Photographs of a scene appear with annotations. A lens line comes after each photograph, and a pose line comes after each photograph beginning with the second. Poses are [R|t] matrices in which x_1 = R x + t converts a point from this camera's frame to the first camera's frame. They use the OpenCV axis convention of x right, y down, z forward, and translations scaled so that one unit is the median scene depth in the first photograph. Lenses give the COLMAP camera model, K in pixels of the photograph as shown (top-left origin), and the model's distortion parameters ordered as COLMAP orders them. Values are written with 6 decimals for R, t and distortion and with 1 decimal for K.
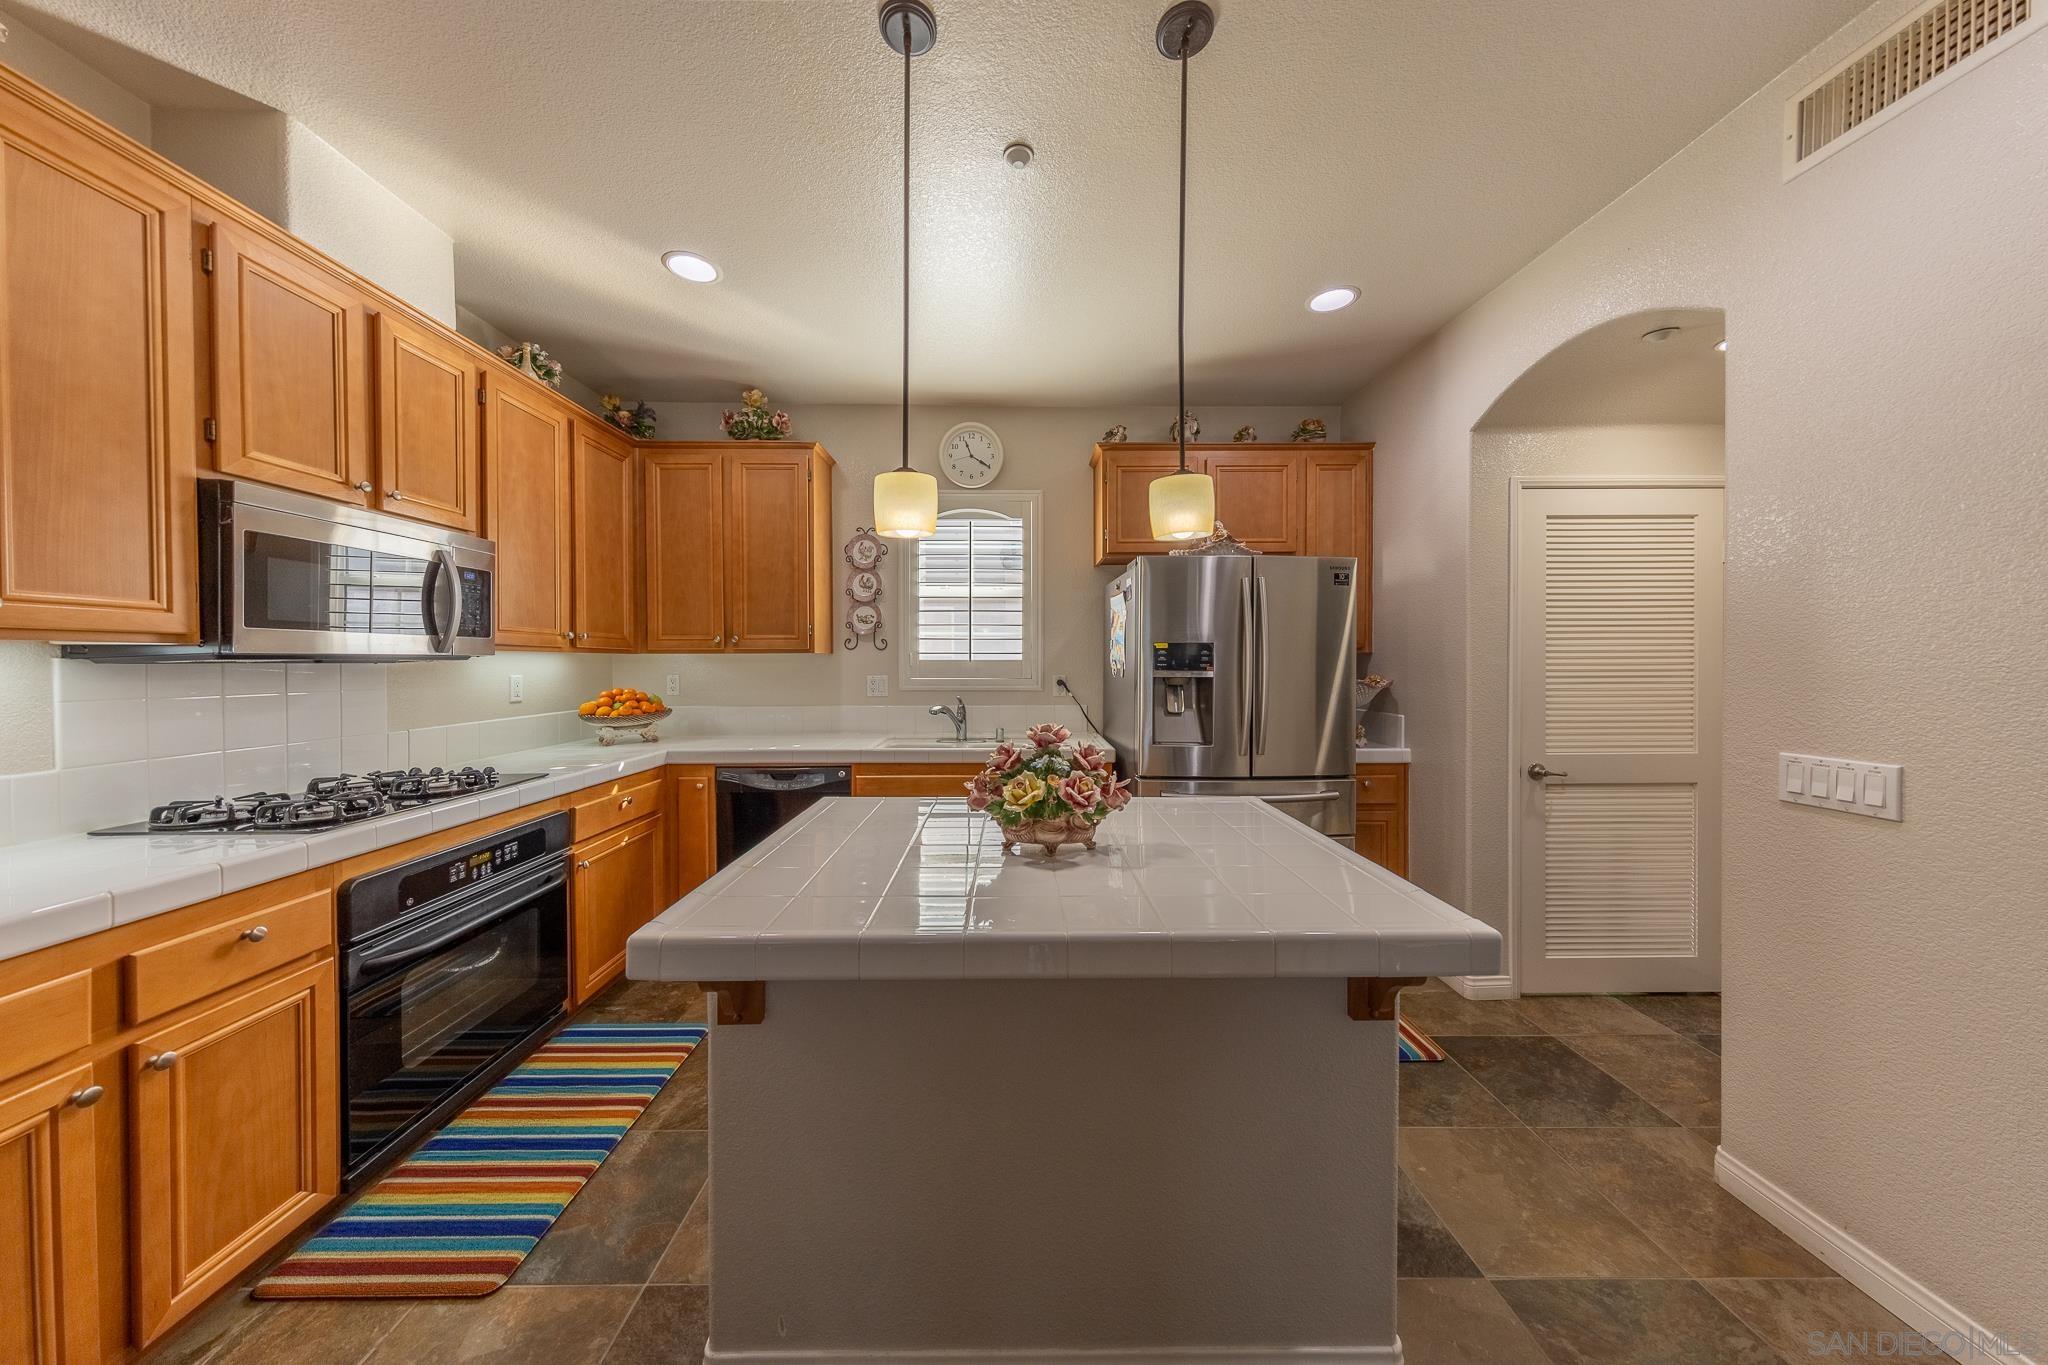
lens RADIAL K [[672.1, 0, 1021.0], [0, 672.1, 669.0], [0, 0, 1]] dist [0.011164, -0.003813]
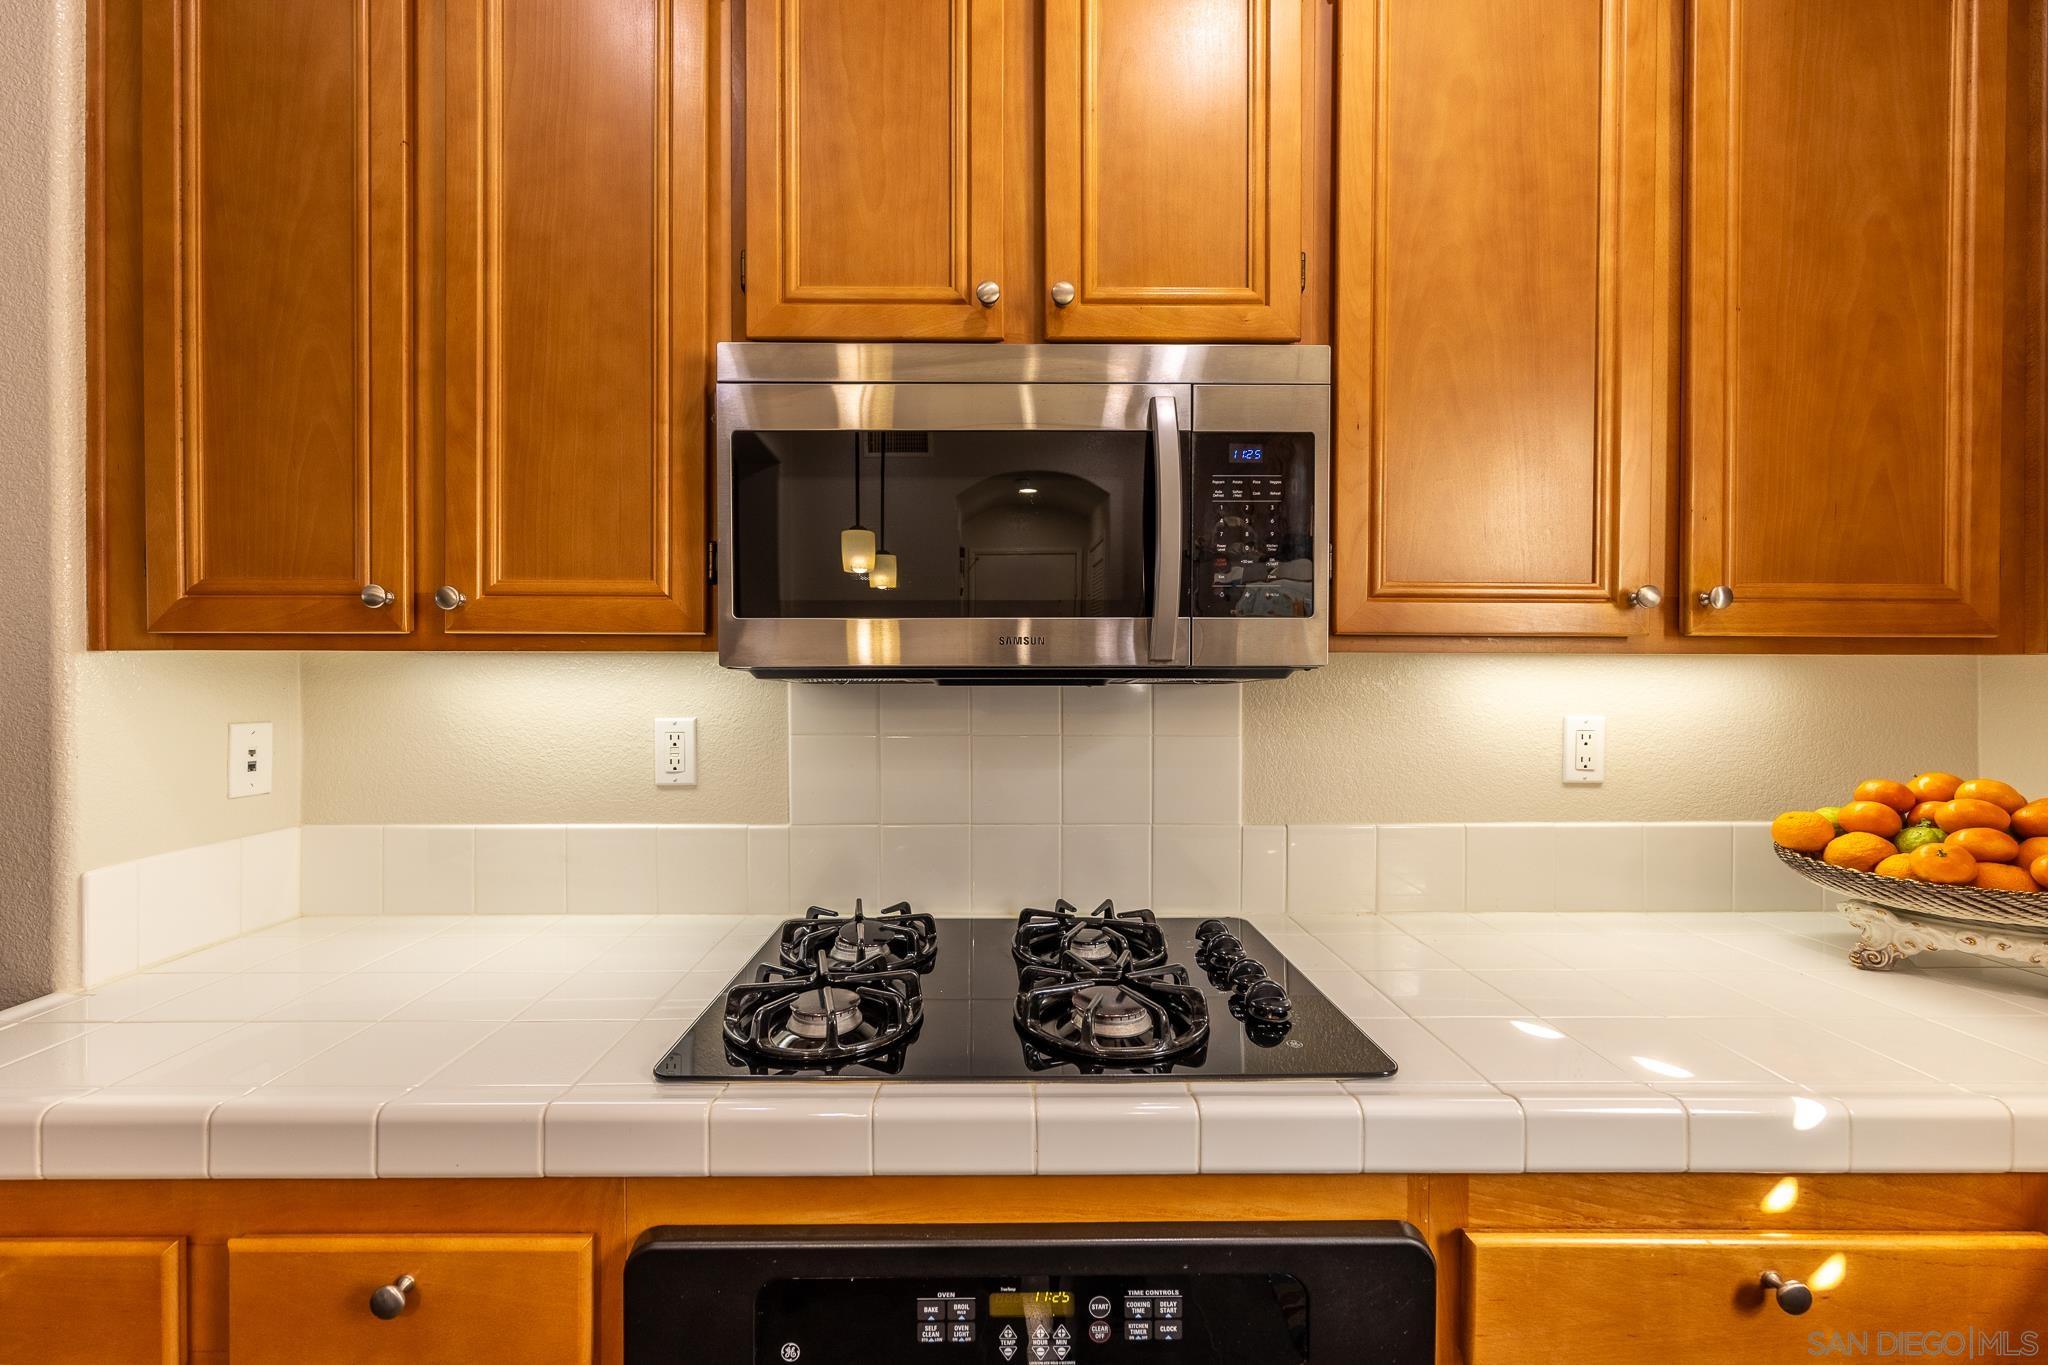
lens RADIAL K [[799.8, 0, 1024.0], [0, 799.8, 682.5], [0, 0, 1]] dist [0.000830, 0.000110]
pose [[0.011764, 0.005882, -0.999914, -0.278419], [-0.012529, 0.999905, 0.005734, -0.008882], [0.999852, 0.012460, 0.011837, 0.648347]]
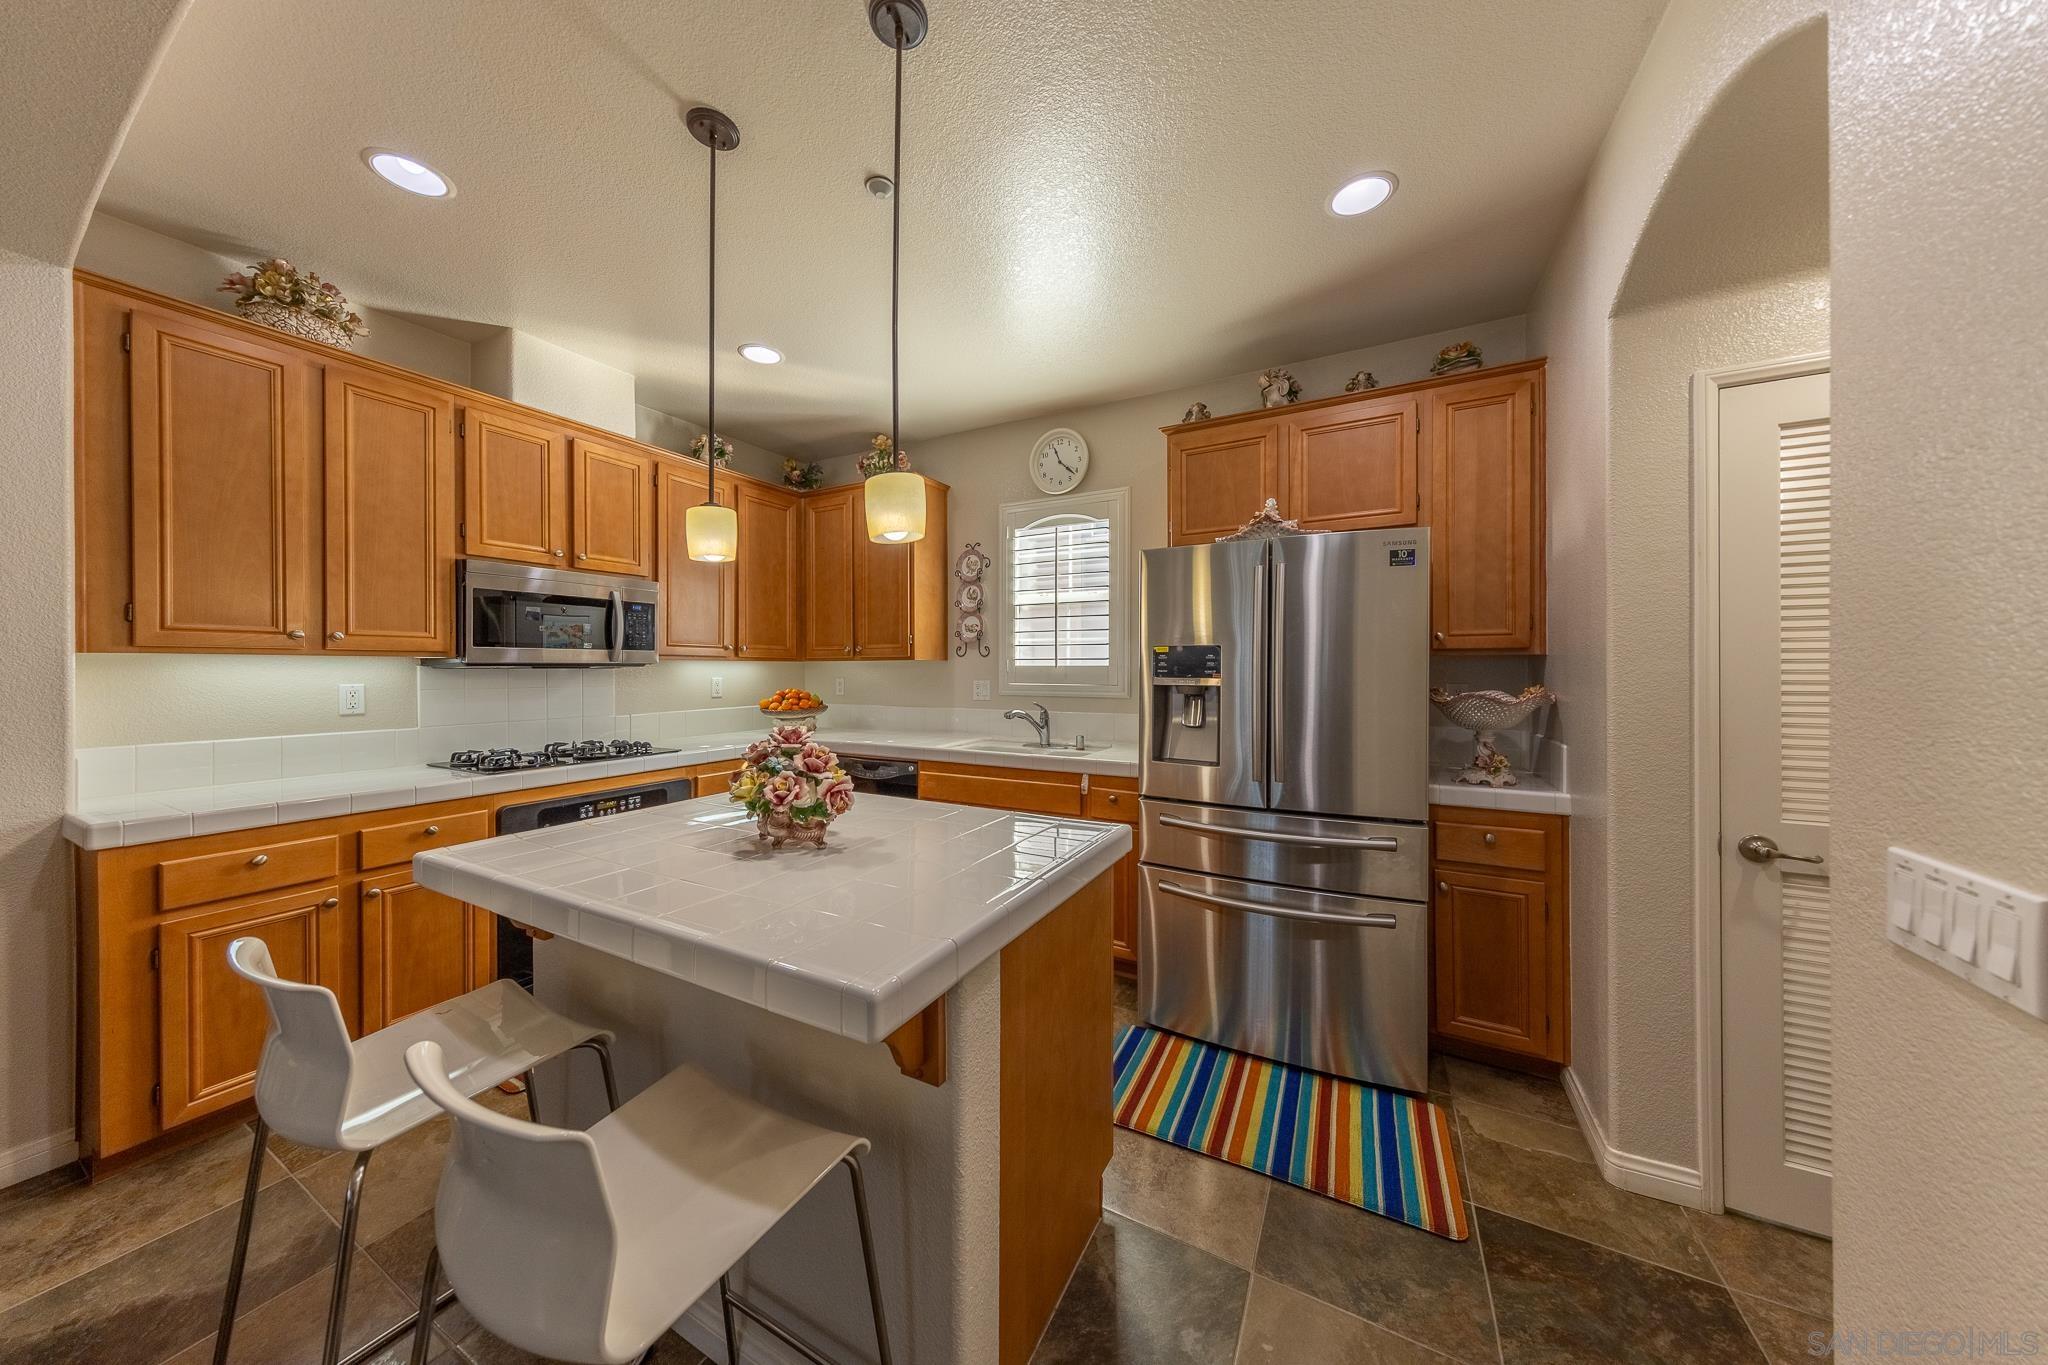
lens RADIAL K [[672.1, 0, 1021.0], [0, 672.1, 669.0], [0, 0, 1]] dist [0.011164, -0.003813]
pose [[0.865240, 0.000827, -0.501357, 0.447472], [-0.005638, 0.999951, -0.008081, -0.000578], [0.501326, 0.009819, 0.865203, 0.128741]]
